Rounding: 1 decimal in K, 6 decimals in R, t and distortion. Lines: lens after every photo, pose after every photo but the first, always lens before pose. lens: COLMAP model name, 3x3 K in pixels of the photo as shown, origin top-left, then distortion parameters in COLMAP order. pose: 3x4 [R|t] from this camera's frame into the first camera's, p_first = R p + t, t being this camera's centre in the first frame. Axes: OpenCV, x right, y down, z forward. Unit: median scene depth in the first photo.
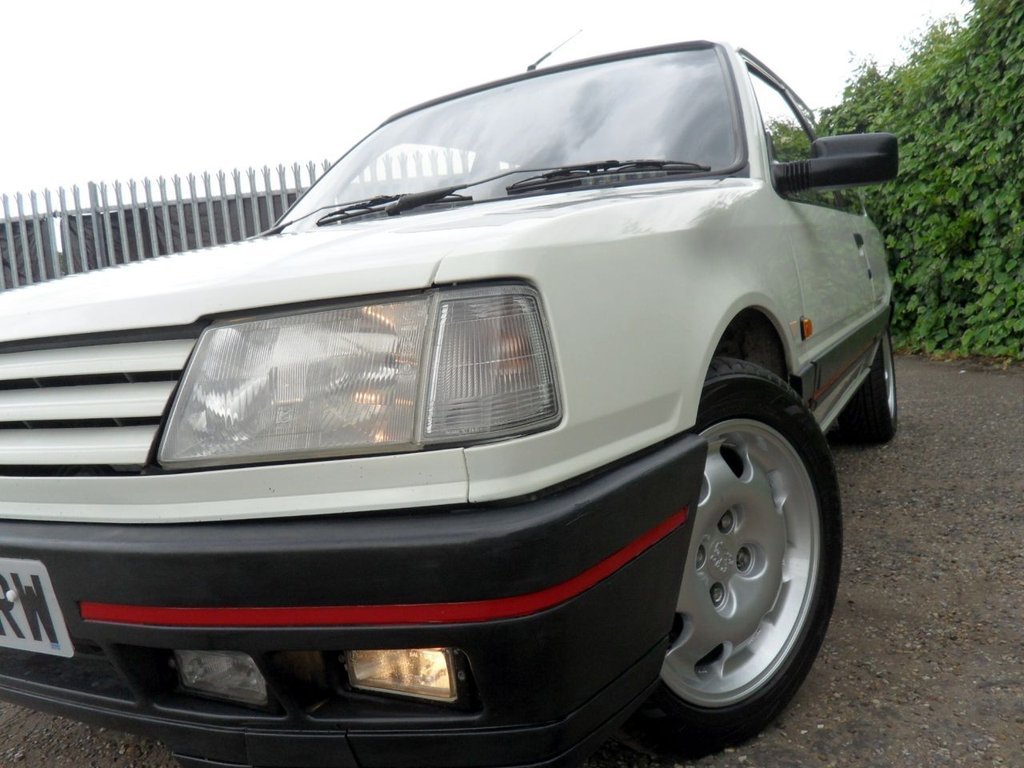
lens RADIAL K [[841.0, 0, 512.6], [0, 841.0, 387.7], [0, 0, 1]] dist [0.002451, -0.055185]
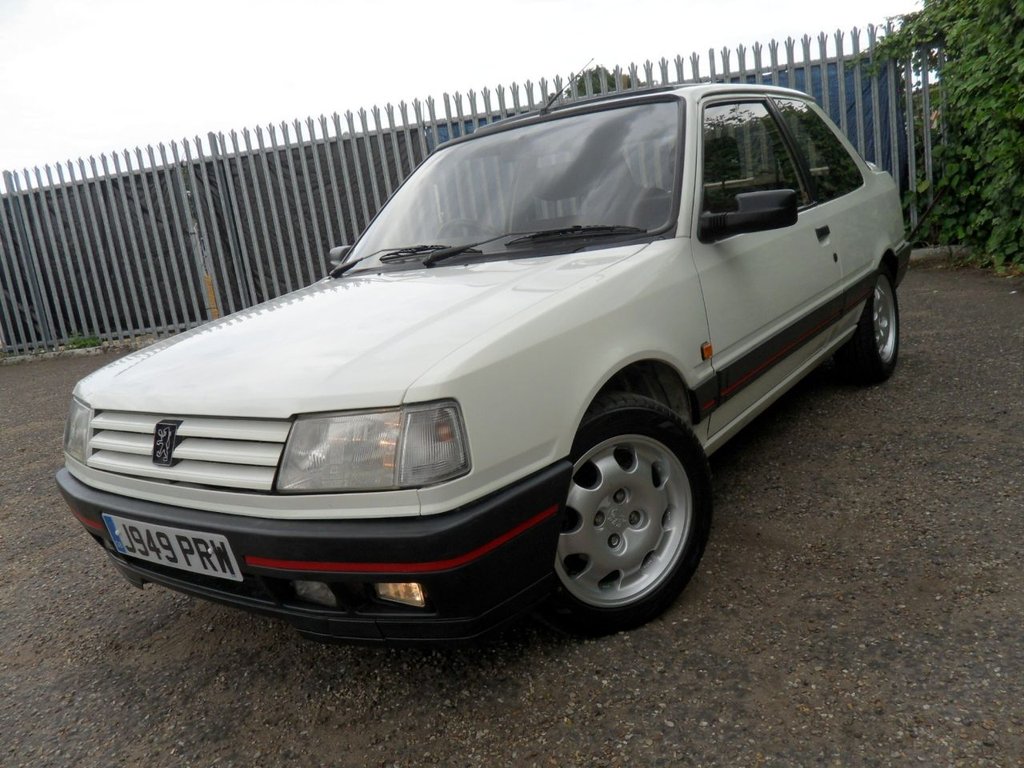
lens RADIAL K [[841.0, 0, 514.5], [0, 841.0, 391.0], [0, 0, 1]] dist [0.002451, -0.055185]
pose [[0.990560, -0.017514, -0.135956, 0.217379], [0.035457, 0.990788, 0.130701, -0.201476], [0.132414, -0.134288, 0.982056, -0.451108]]
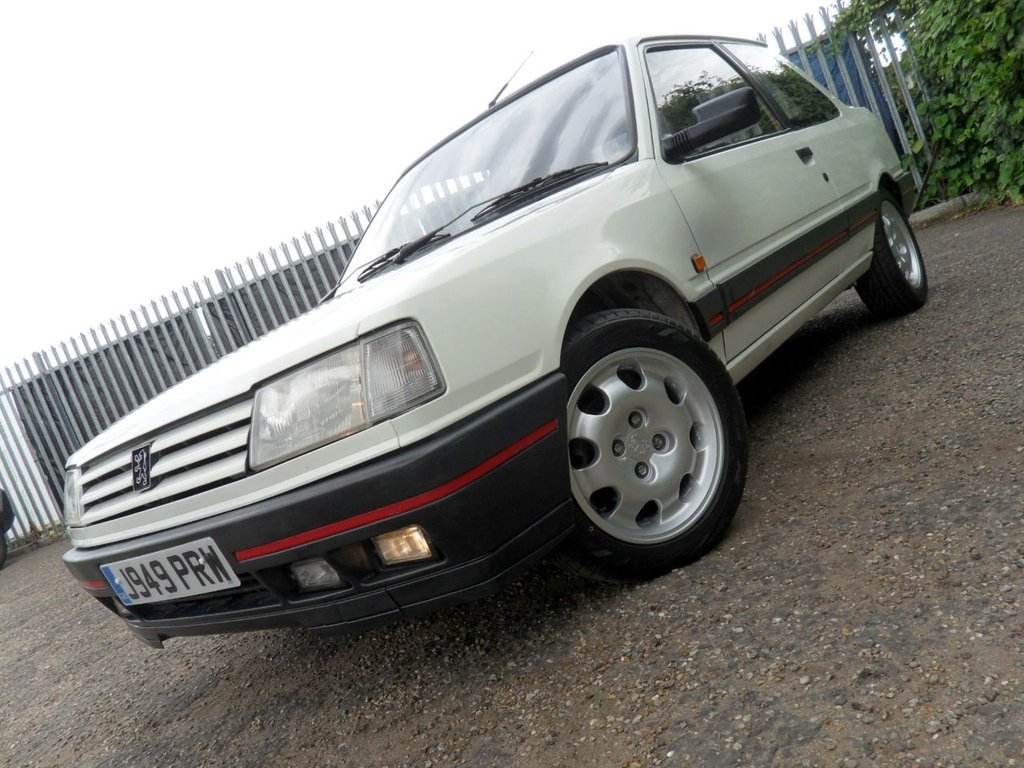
lens RADIAL K [[841.0, 0, 514.2], [0, 841.0, 387.9], [0, 0, 1]] dist [0.002451, -0.055185]
pose [[0.948747, -0.258468, -0.181863, 0.261520], [0.264749, 0.964258, 0.010720, 0.026985], [0.172592, -0.058319, 0.983265, -0.362360]]
